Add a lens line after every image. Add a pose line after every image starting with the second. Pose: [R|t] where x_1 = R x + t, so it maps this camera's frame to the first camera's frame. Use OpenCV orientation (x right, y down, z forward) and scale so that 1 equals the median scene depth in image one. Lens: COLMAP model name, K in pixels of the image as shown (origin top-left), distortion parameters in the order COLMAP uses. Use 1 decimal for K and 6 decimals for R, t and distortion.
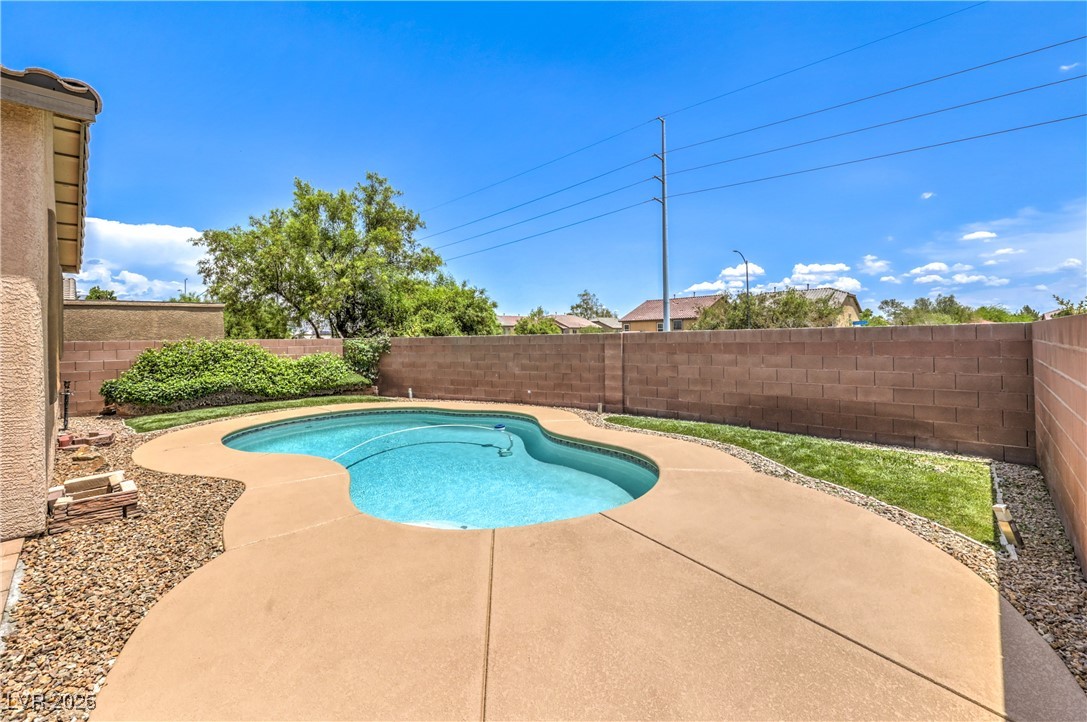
lens RADIAL K [[451.6, 0, 546.8], [0, 451.6, 319.0], [0, 0, 1]] dist [0.000307, 0.000084]
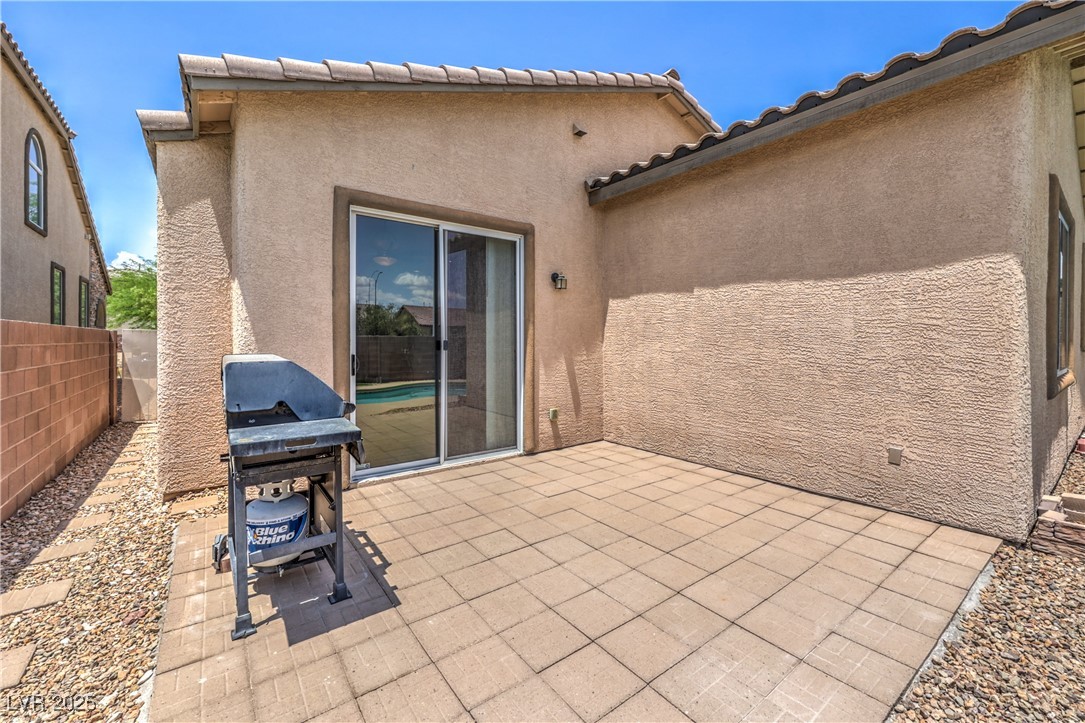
lens RADIAL K [[448.2, 0, 545.7], [0, 448.2, 351.4], [0, 0, 1]] dist [-0.000249, -0.000165]
pose [[-0.154201, 0.040673, -0.987202, -0.058775], [0.042940, 0.998484, 0.034430, 0.014487], [0.987106, -0.037082, -0.155714, 0.104242]]
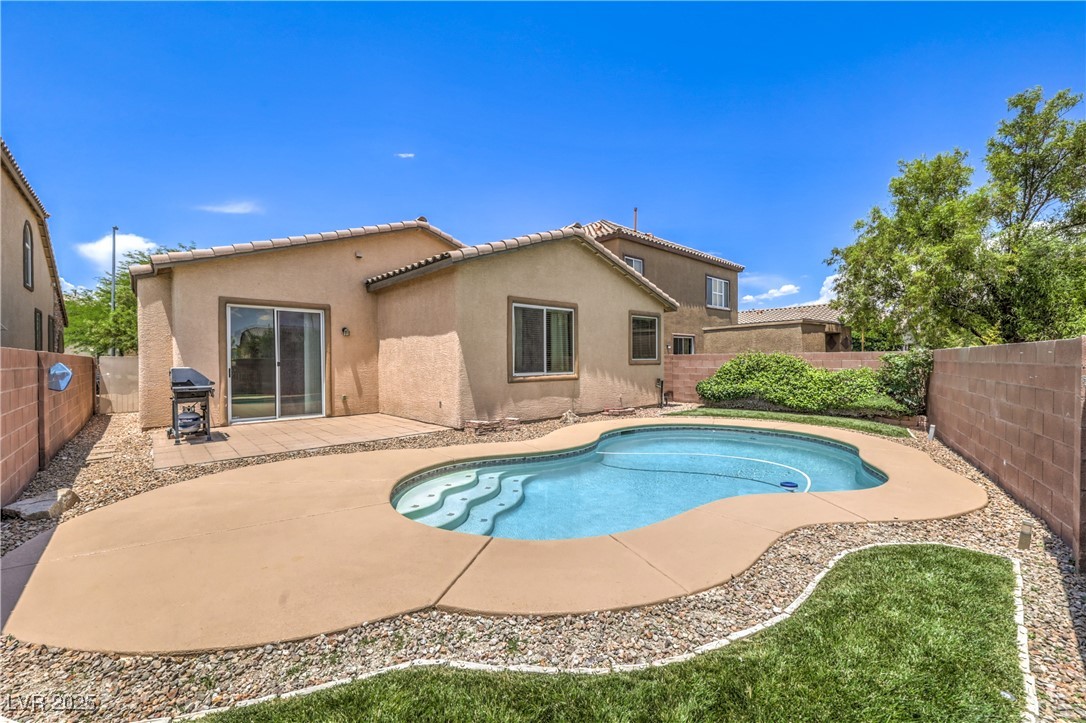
lens RADIAL K [[440.8, 0, 543.7], [0, 440.8, 372.3], [0, 0, 1]] dist [0.000967, 0.000152]
pose [[-0.065990, 0.044621, -0.996822, 0.654396], [0.049497, 0.997916, 0.041394, 0.031654], [0.996592, -0.046608, -0.068061, 0.788655]]
